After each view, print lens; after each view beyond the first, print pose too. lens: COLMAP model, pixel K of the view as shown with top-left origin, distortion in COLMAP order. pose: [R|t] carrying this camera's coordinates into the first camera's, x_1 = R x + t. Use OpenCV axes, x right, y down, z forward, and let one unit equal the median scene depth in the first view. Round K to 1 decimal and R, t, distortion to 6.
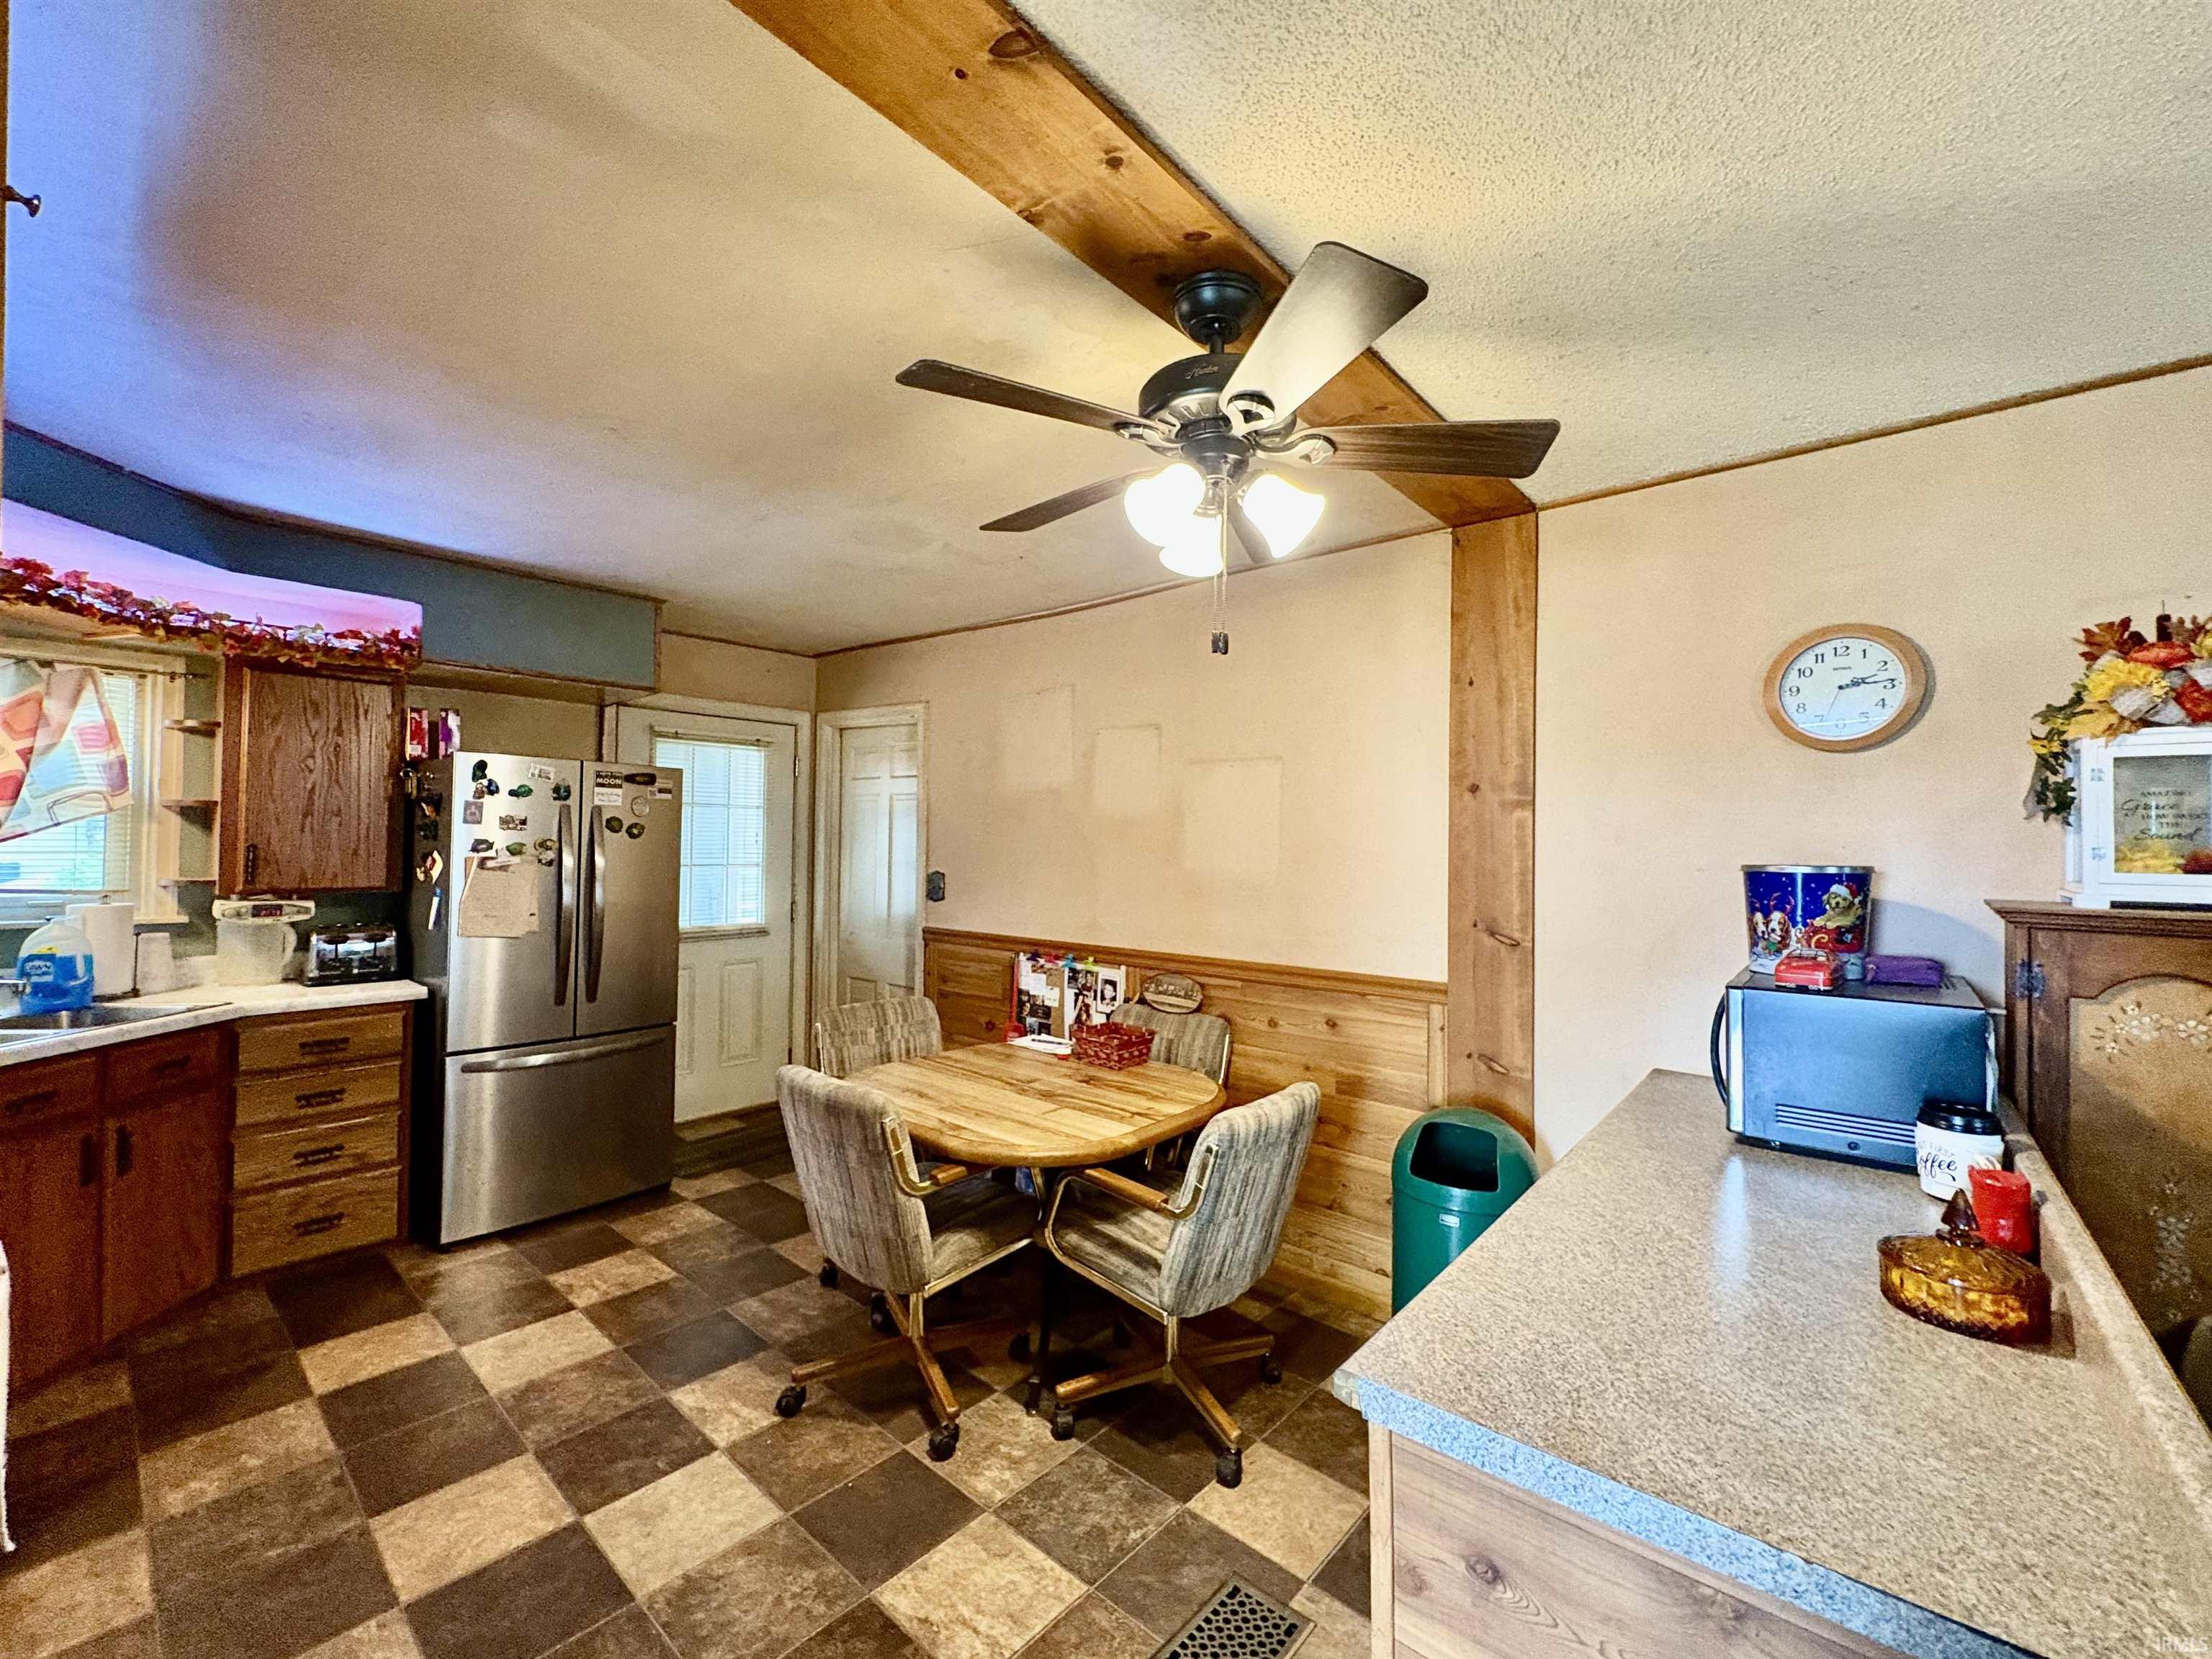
lens RADIAL K [[911.5, 0, 1106.0], [0, 911.5, 829.5], [0, 0, 1]] dist [-0.000263, 0.000139]
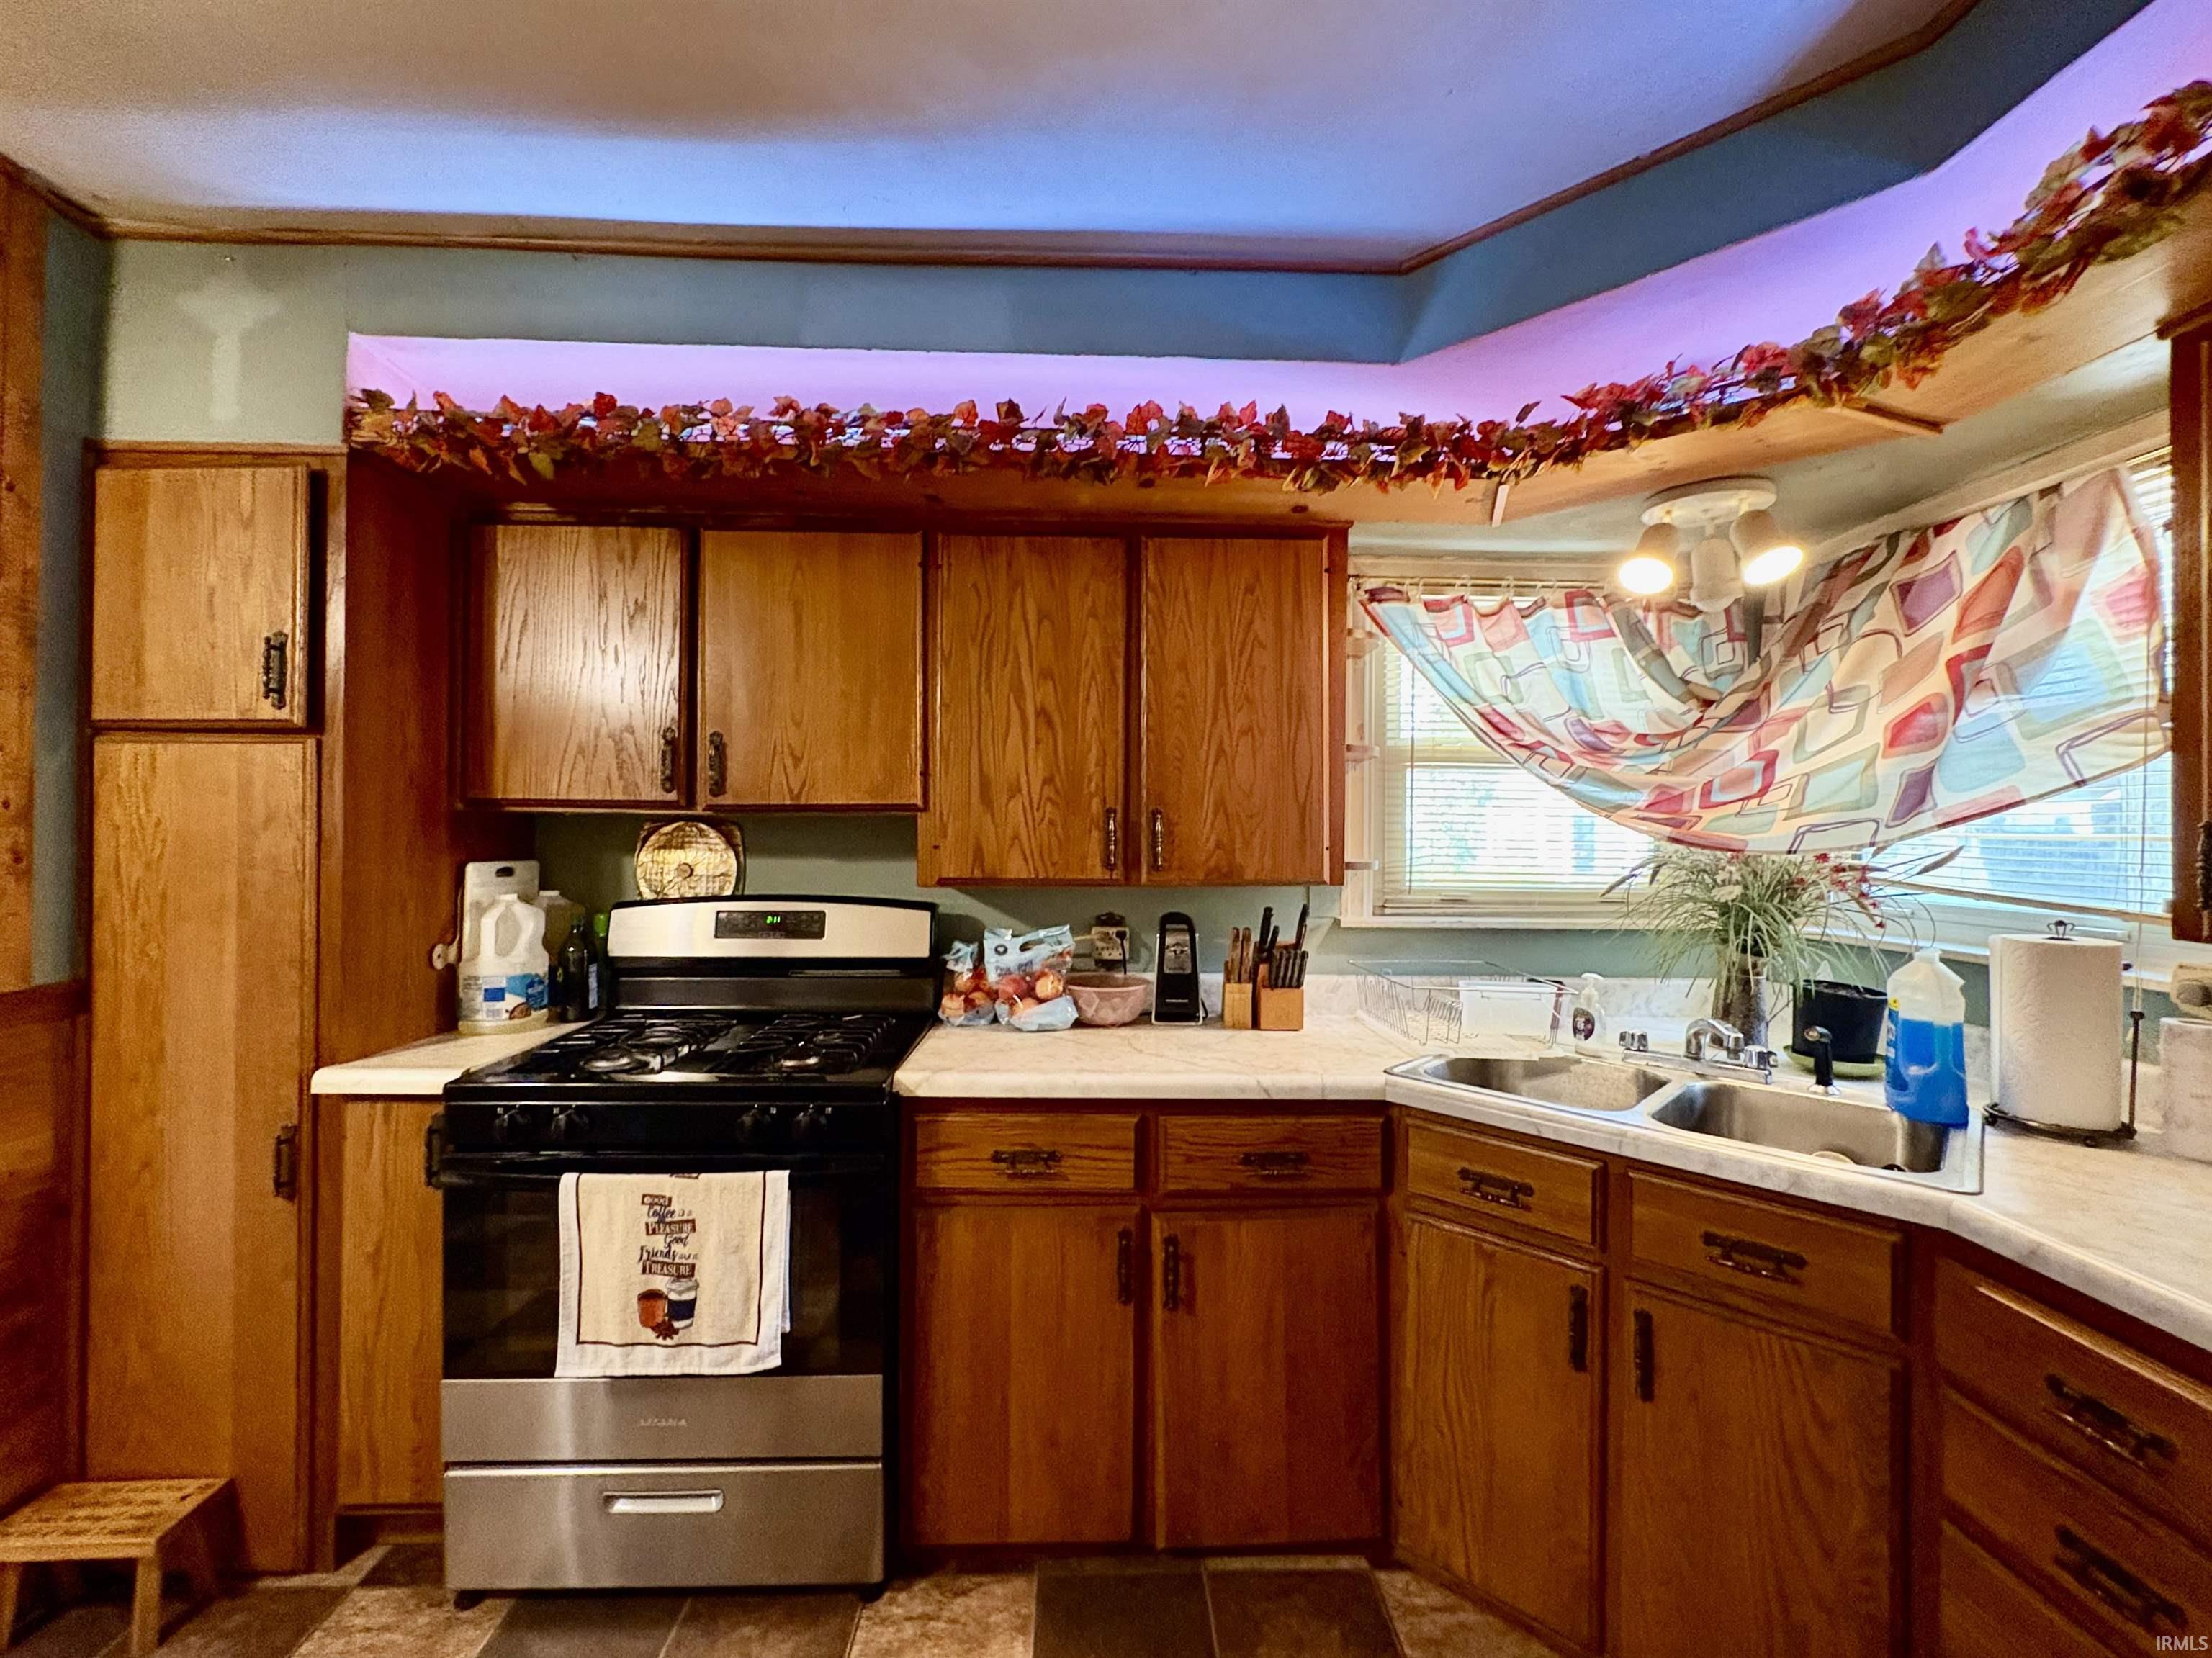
lens RADIAL K [[934.6, 0, 1106.0], [0, 934.6, 829.0], [0, 0, 1]] dist [-0.001703, -0.000018]
pose [[-0.734514, -0.018147, -0.678350, -0.342304], [-0.006469, 0.999784, -0.019741, 0.032350], [0.678562, -0.010112, -0.734473, 0.935380]]
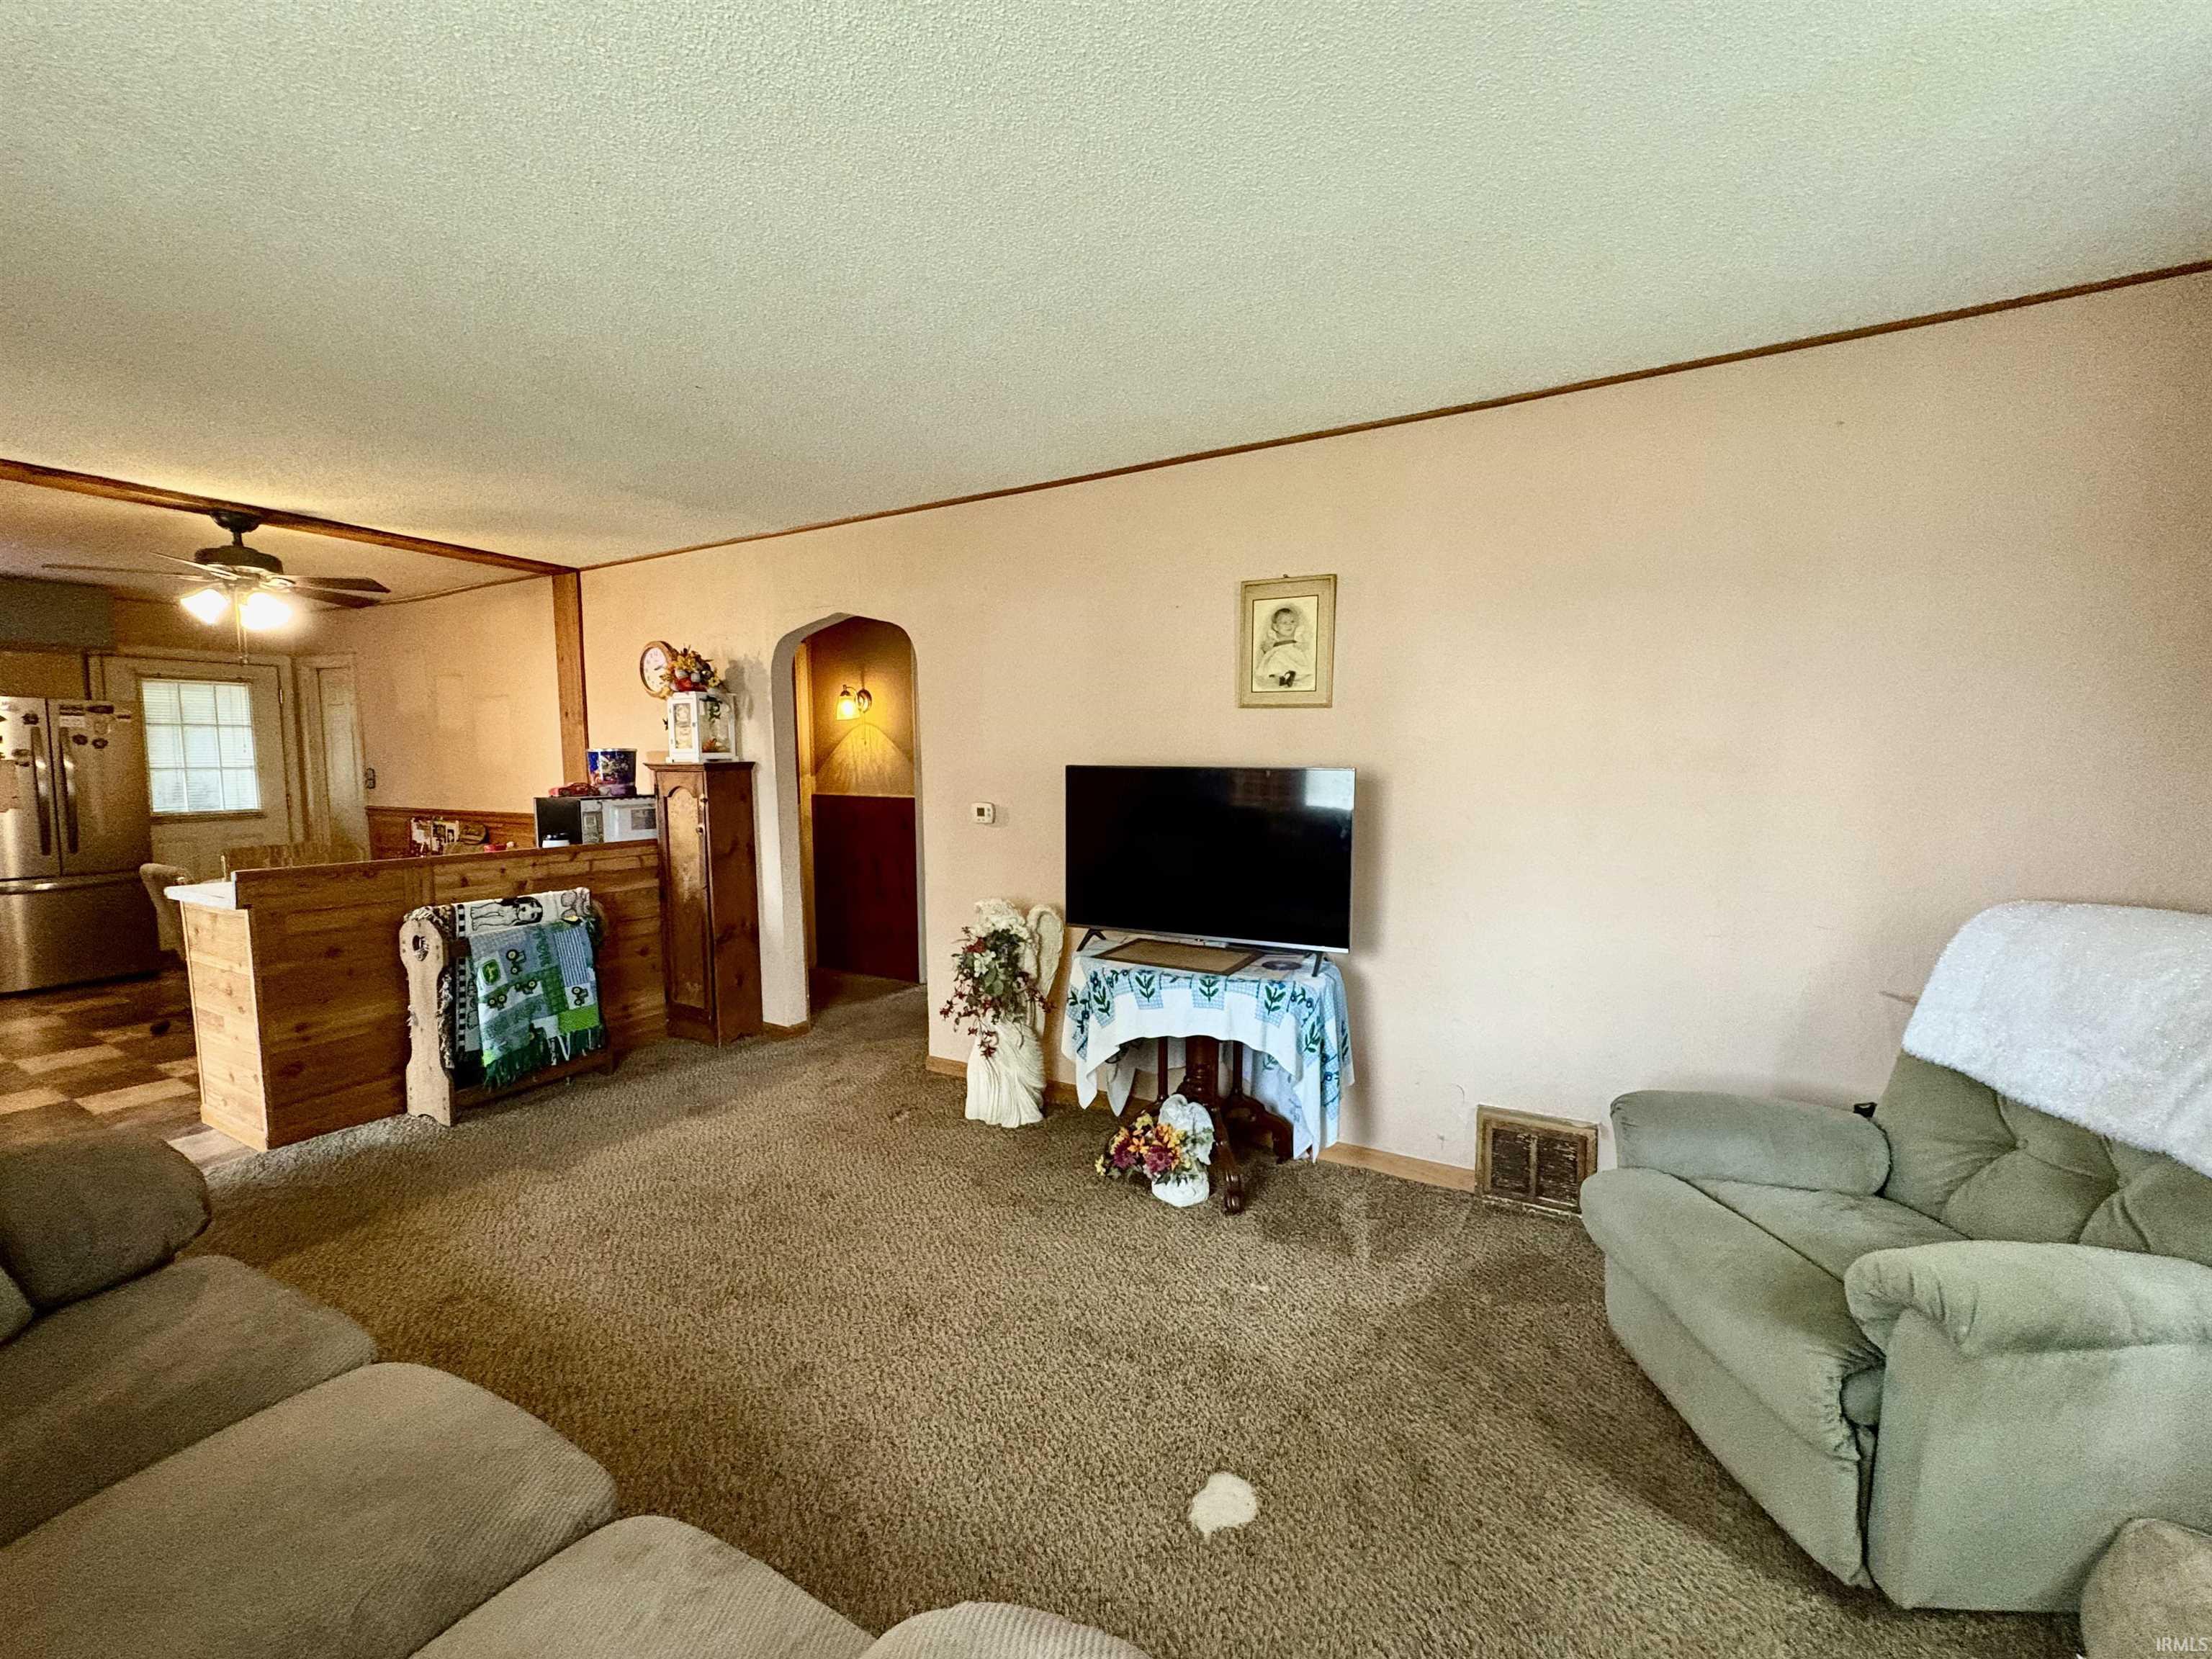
lens RADIAL K [[911.5, 0, 1106.0], [0, 911.5, 829.5], [0, 0, 1]] dist [-0.000263, 0.000139]
pose [[0.980560, -0.031944, 0.193601, 0.950349], [0.013185, 0.995156, 0.097419, 0.020698], [-0.195775, -0.092973, 0.976232, -0.952617]]
